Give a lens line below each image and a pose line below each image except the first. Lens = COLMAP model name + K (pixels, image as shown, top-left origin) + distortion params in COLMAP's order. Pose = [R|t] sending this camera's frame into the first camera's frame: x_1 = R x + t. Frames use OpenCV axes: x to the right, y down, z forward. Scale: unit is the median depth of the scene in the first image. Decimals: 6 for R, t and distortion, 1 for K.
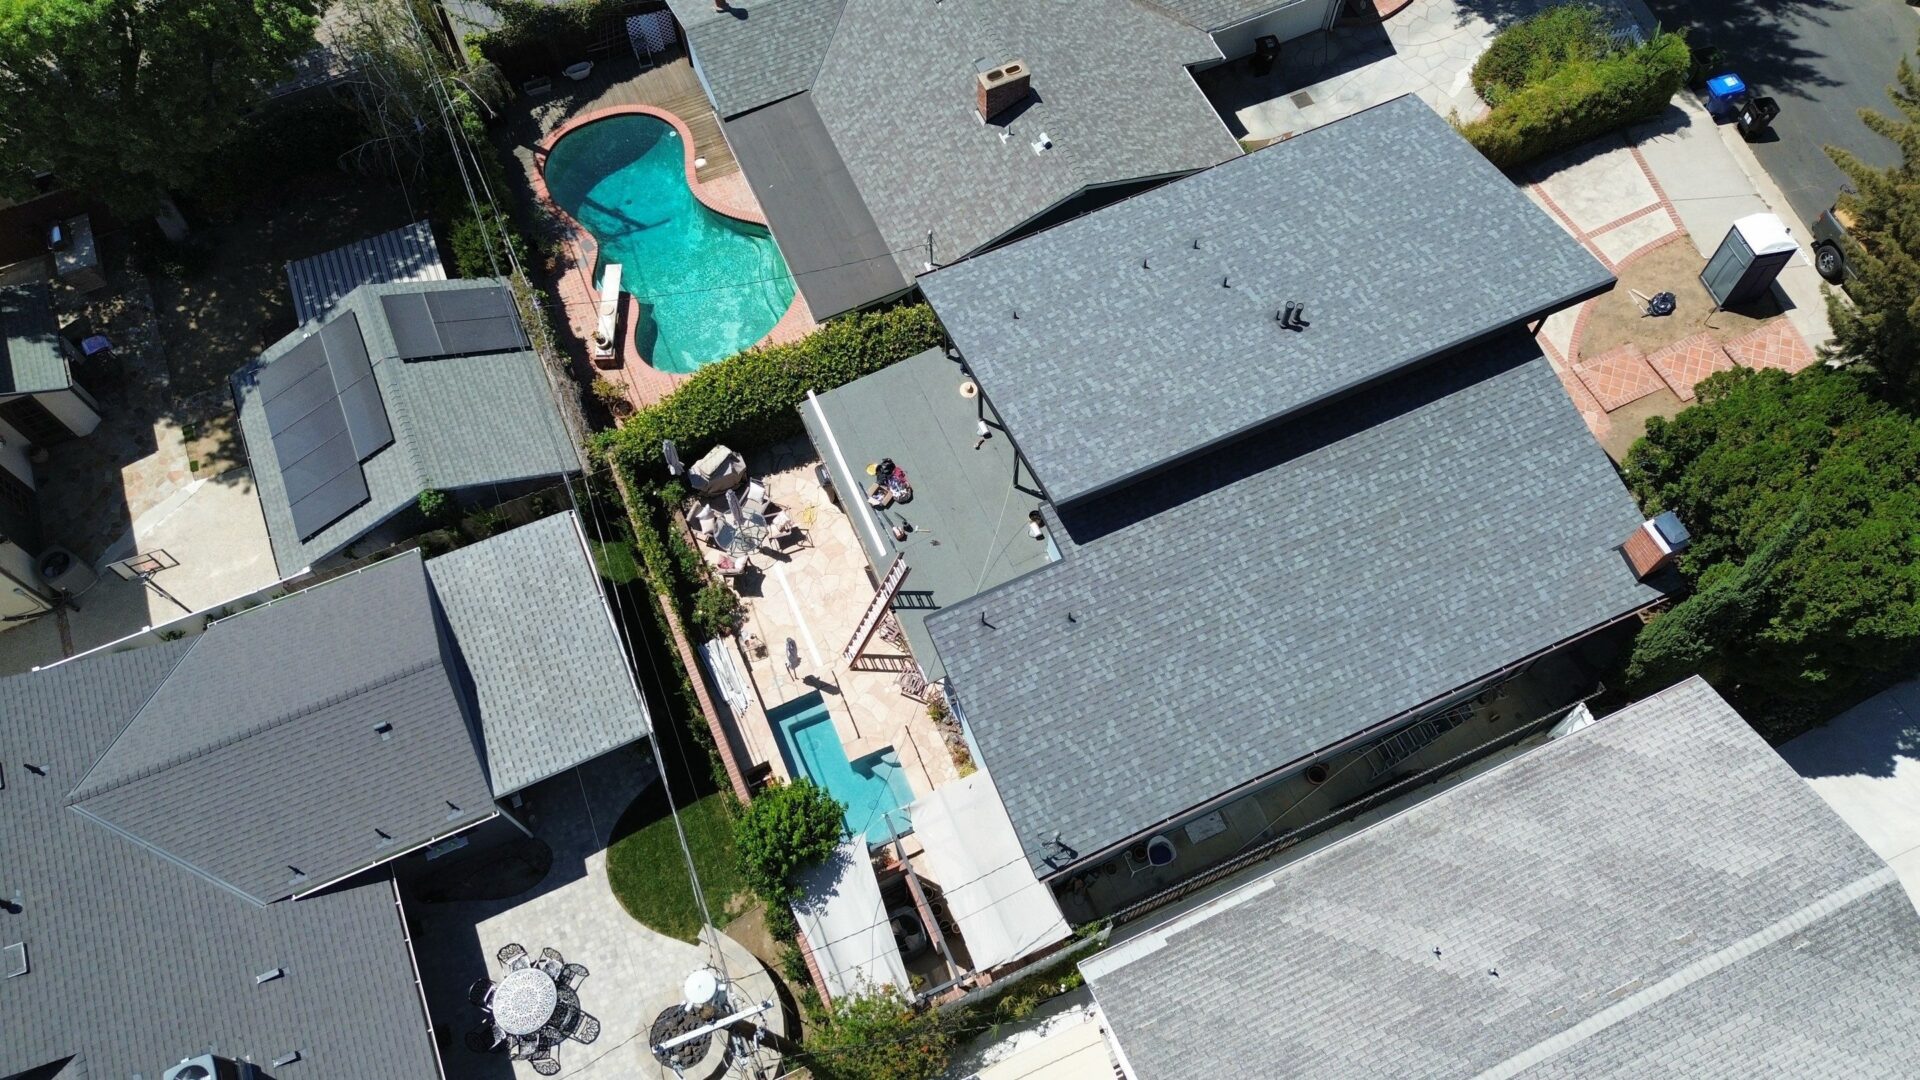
lens RADIAL K [[1363.8, 0, 958.4], [0, 1363.8, 539.8], [0, 0, 1]] dist [0.066975, -0.056144]
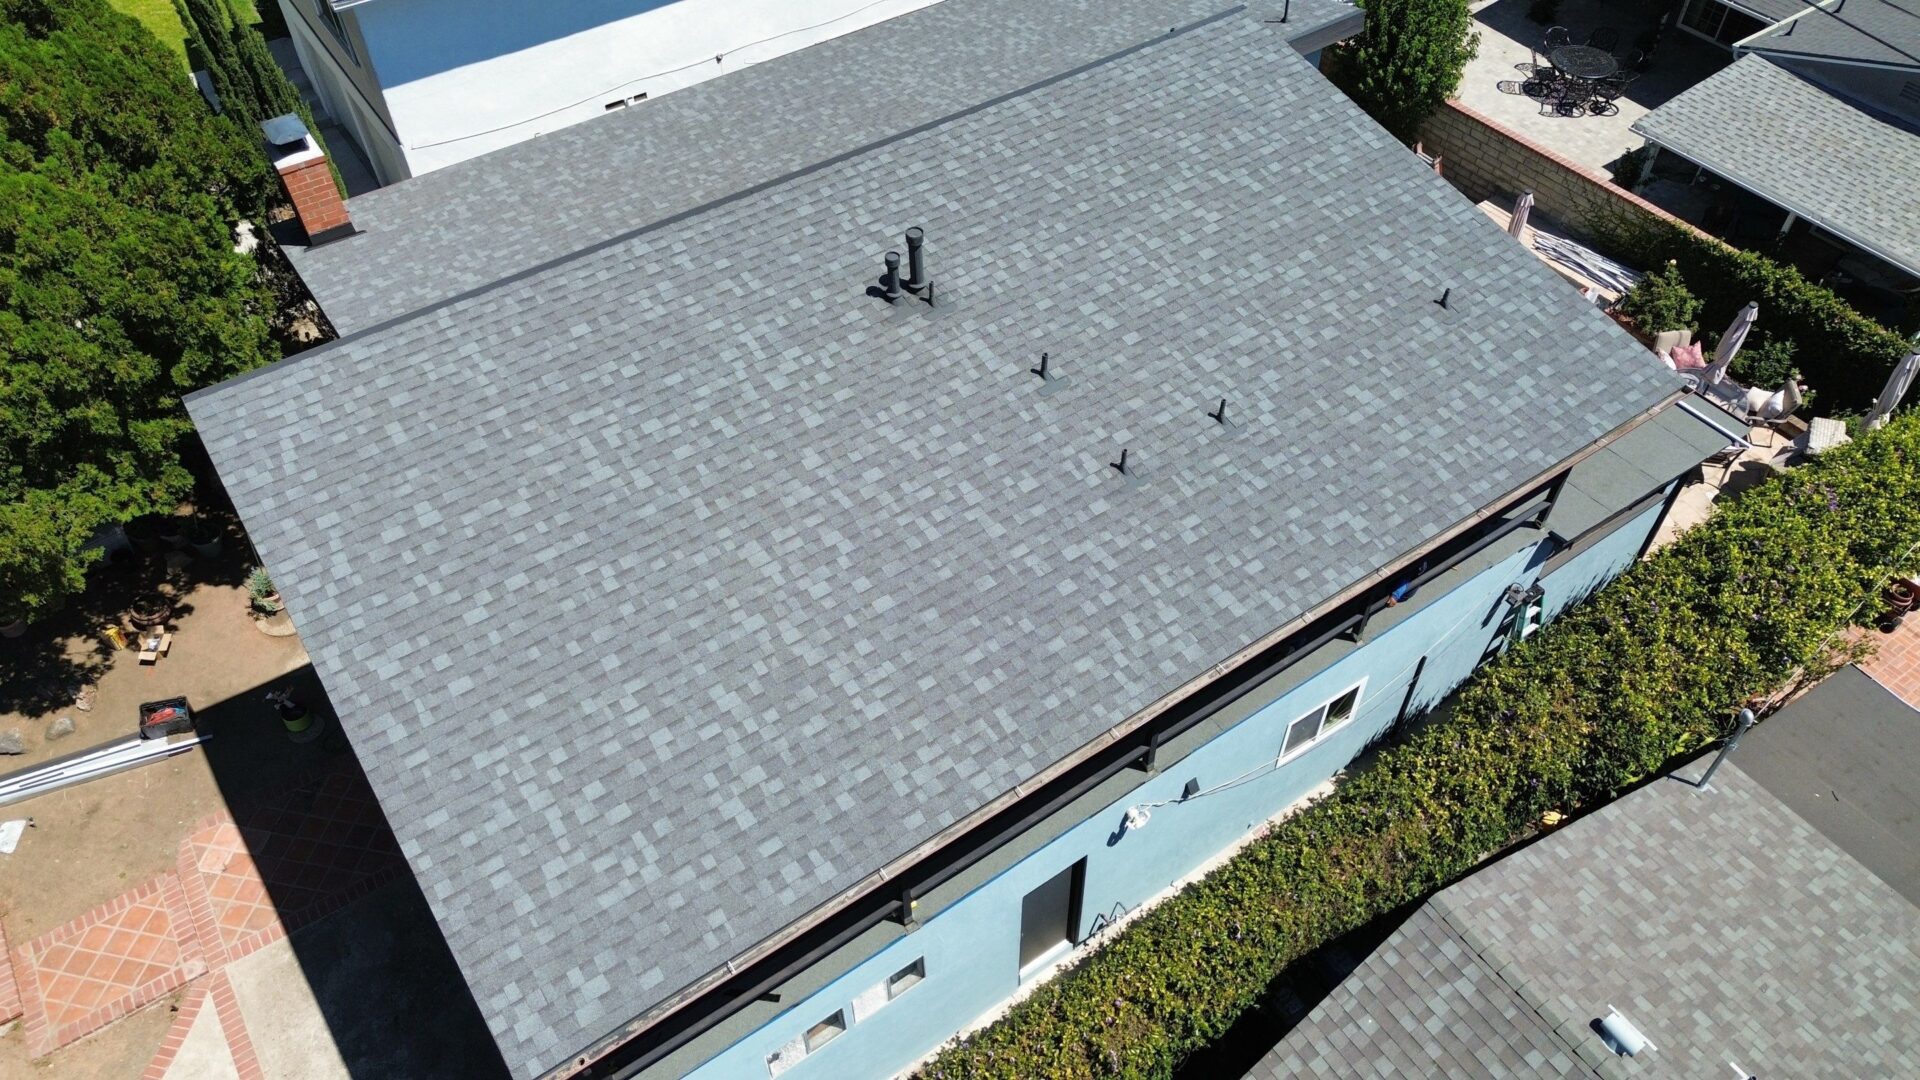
lens RADIAL K [[1363.8, 0, 964.1], [0, 1363.8, 549.8], [0, 0, 1]] dist [0.066975, -0.056144]
pose [[-0.982963, 0.151493, -0.104088, 0.265960], [-0.152009, -0.351650, 0.923708, -0.602136], [0.103333, 0.923792, 0.368687, 0.843054]]
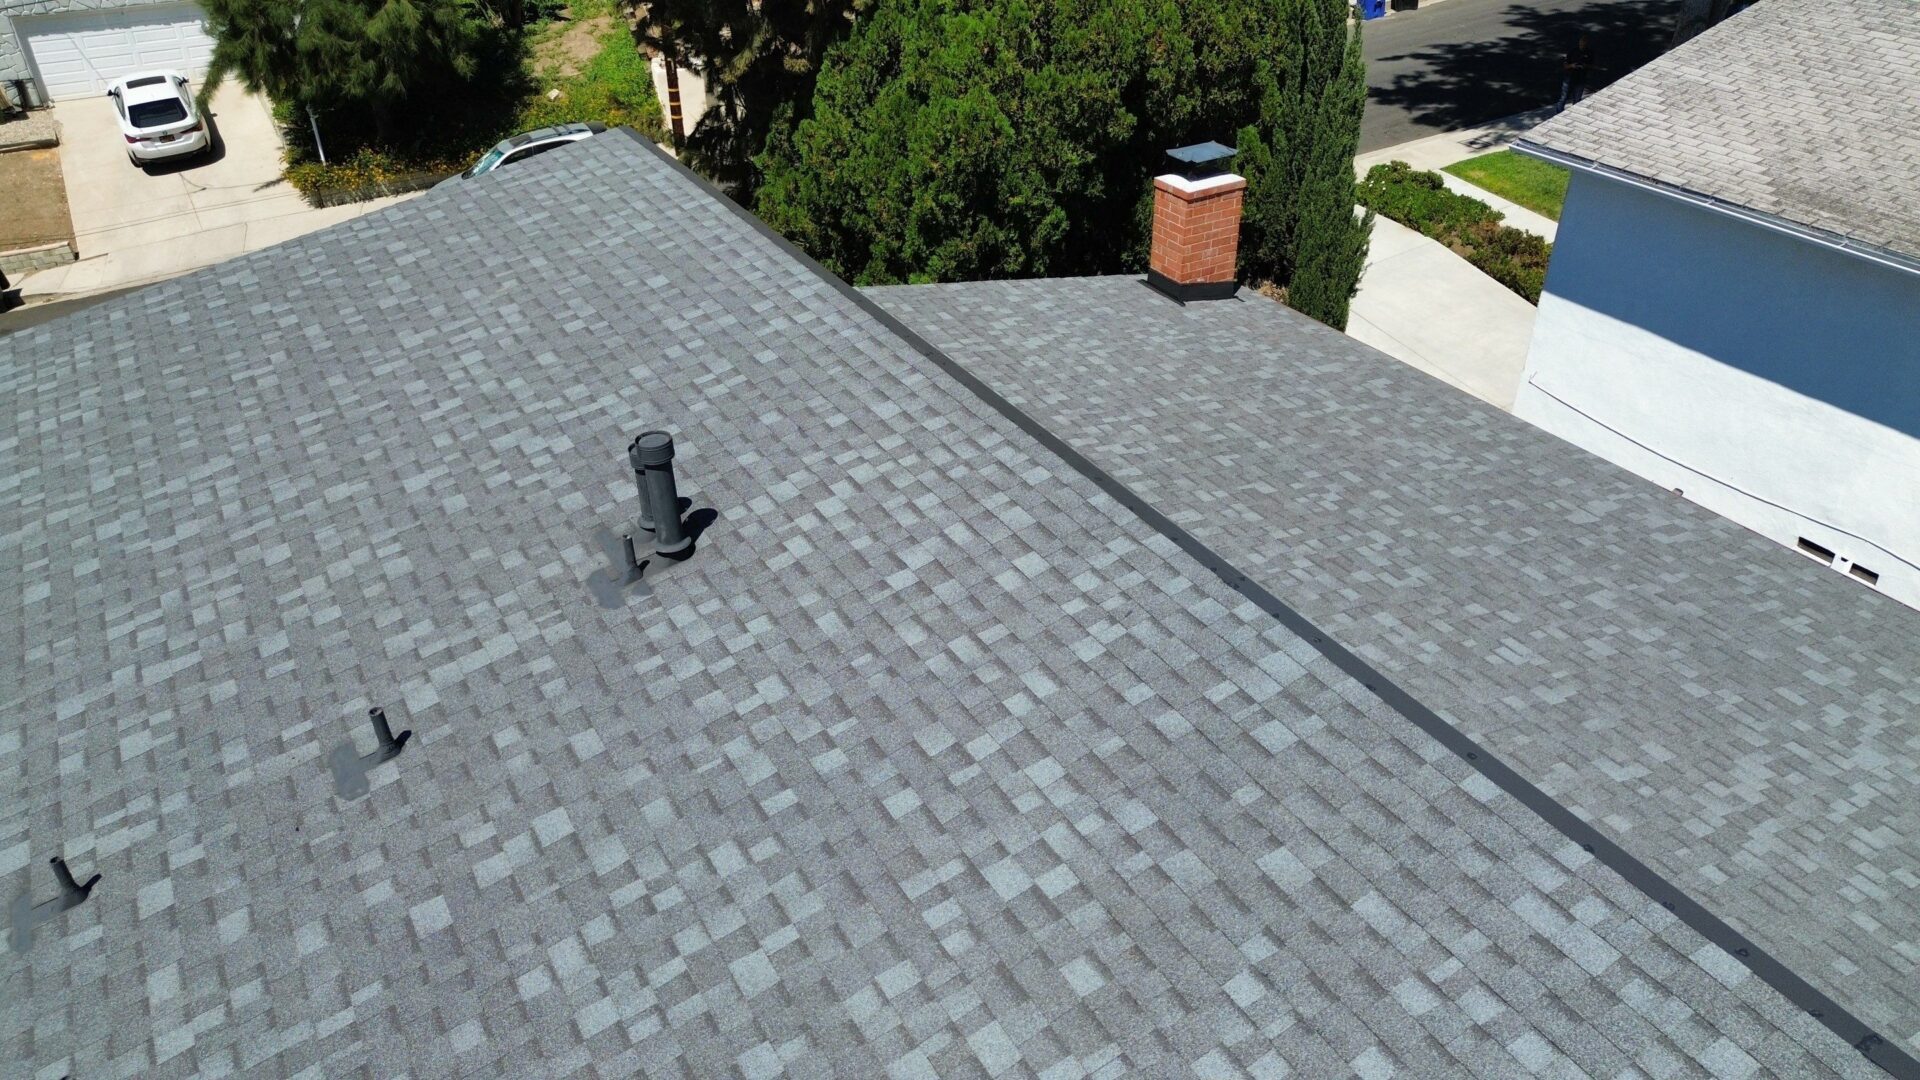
lens RADIAL K [[1363.8, 0, 963.6], [0, 1363.8, 537.4], [0, 0, 1]] dist [0.066975, -0.056144]
pose [[-0.113308, -0.521696, 0.845574, 0.018180], [0.894325, 0.317199, 0.315544, -0.175633], [-0.432833, 0.791971, 0.430624, 0.804462]]
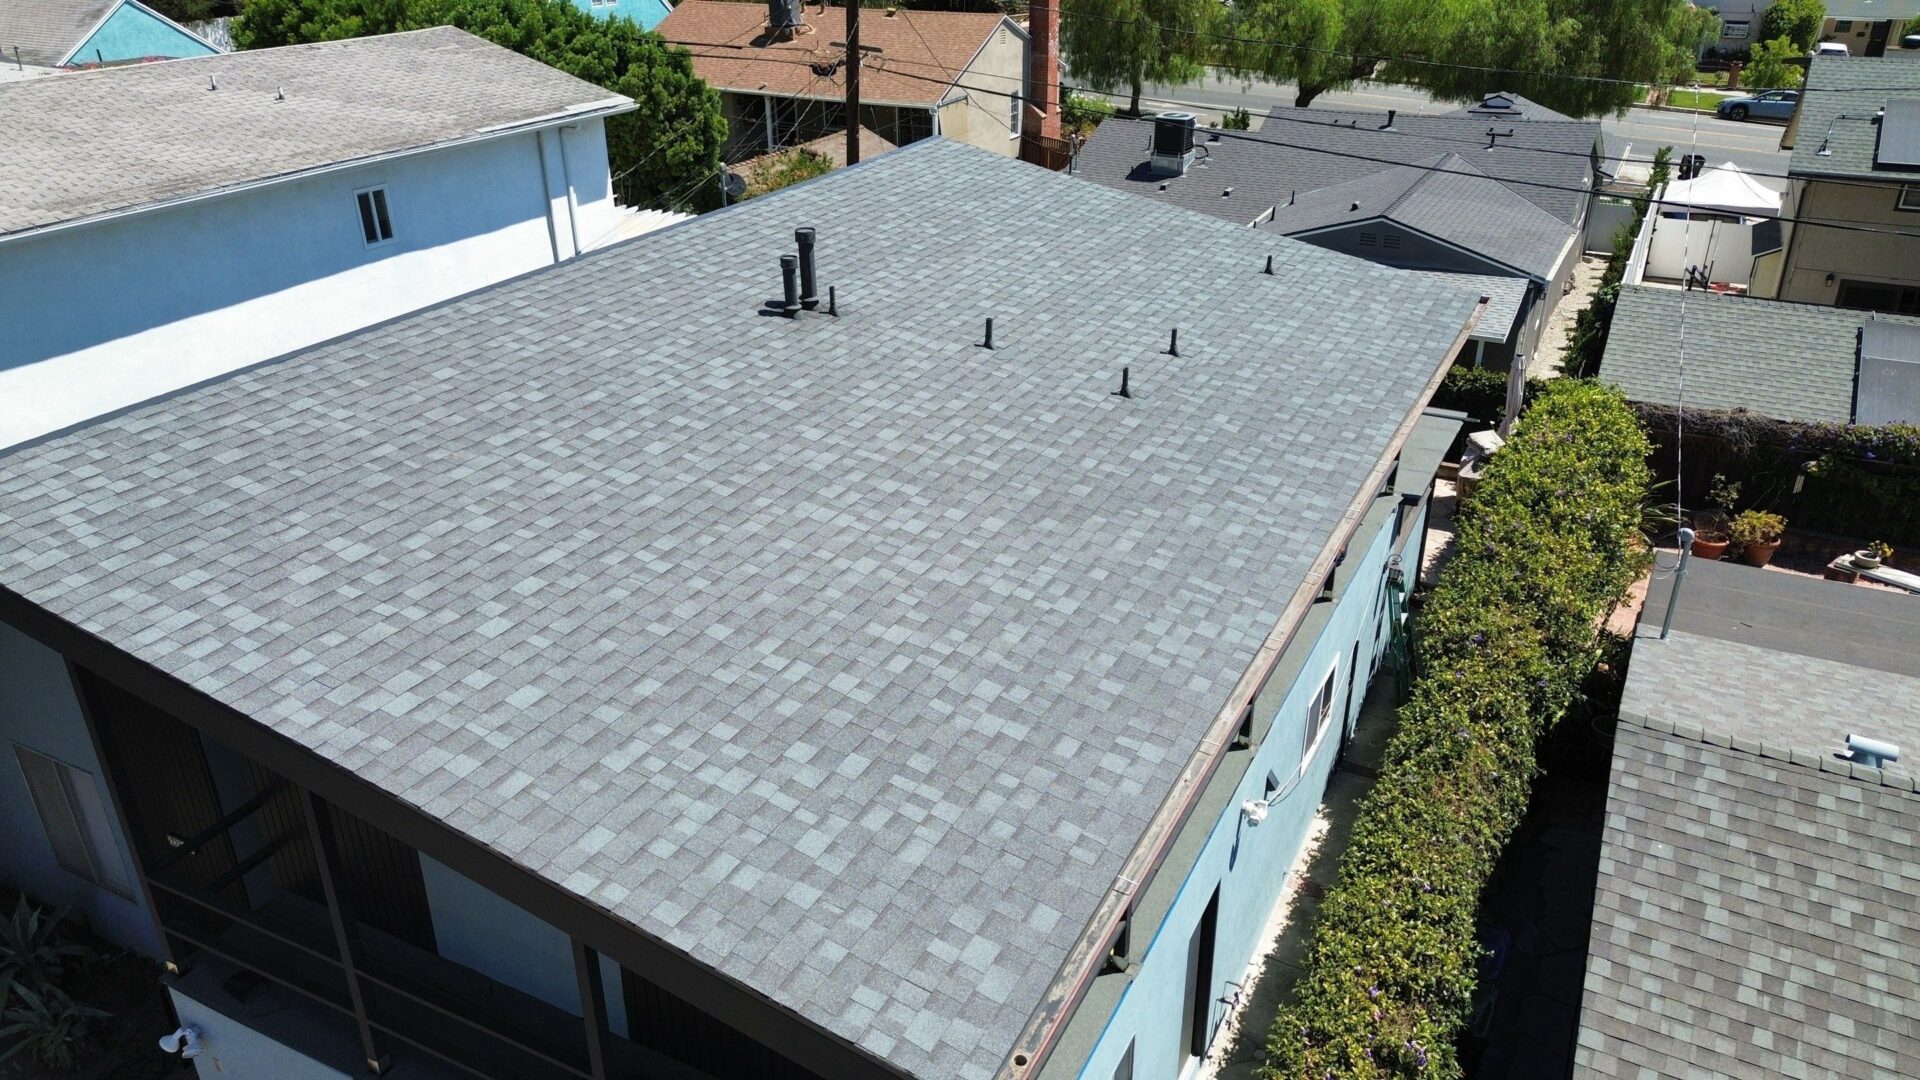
lens RADIAL K [[1363.8, 0, 968.5], [0, 1363.8, 544.2], [0, 0, 1]] dist [0.066975, -0.056144]
pose [[-0.777343, 0.297835, -0.554104, 0.427356], [-0.553400, 0.095096, 0.827469, -0.496730], [0.299143, 0.949869, 0.090900, 0.973009]]
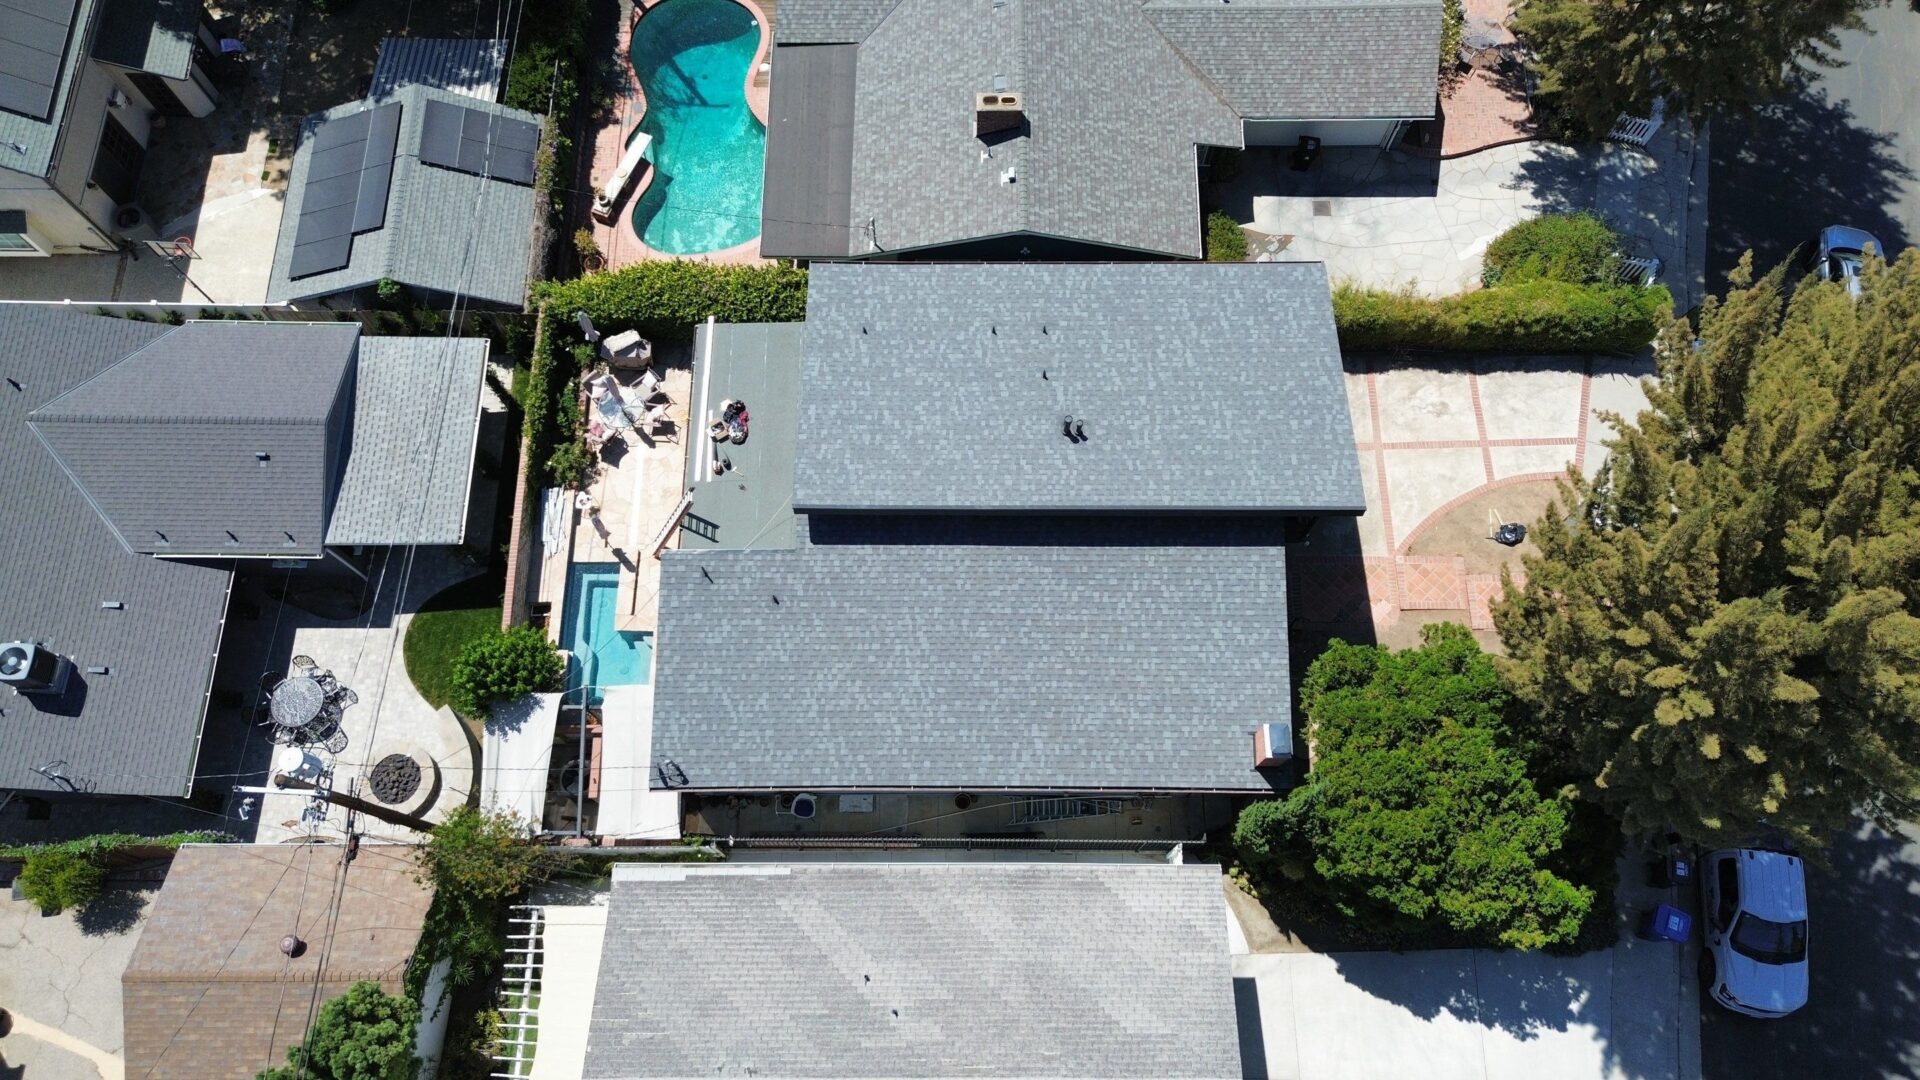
lens RADIAL K [[1363.8, 0, 956.5], [0, 1363.8, 536.5], [0, 0, 1]] dist [0.066975, -0.056144]
pose [[0.911278, 0.390551, -0.130546, 0.310108], [-0.371968, 0.916700, 0.145946, -0.192261], [0.176671, -0.084439, 0.980641, -0.100962]]
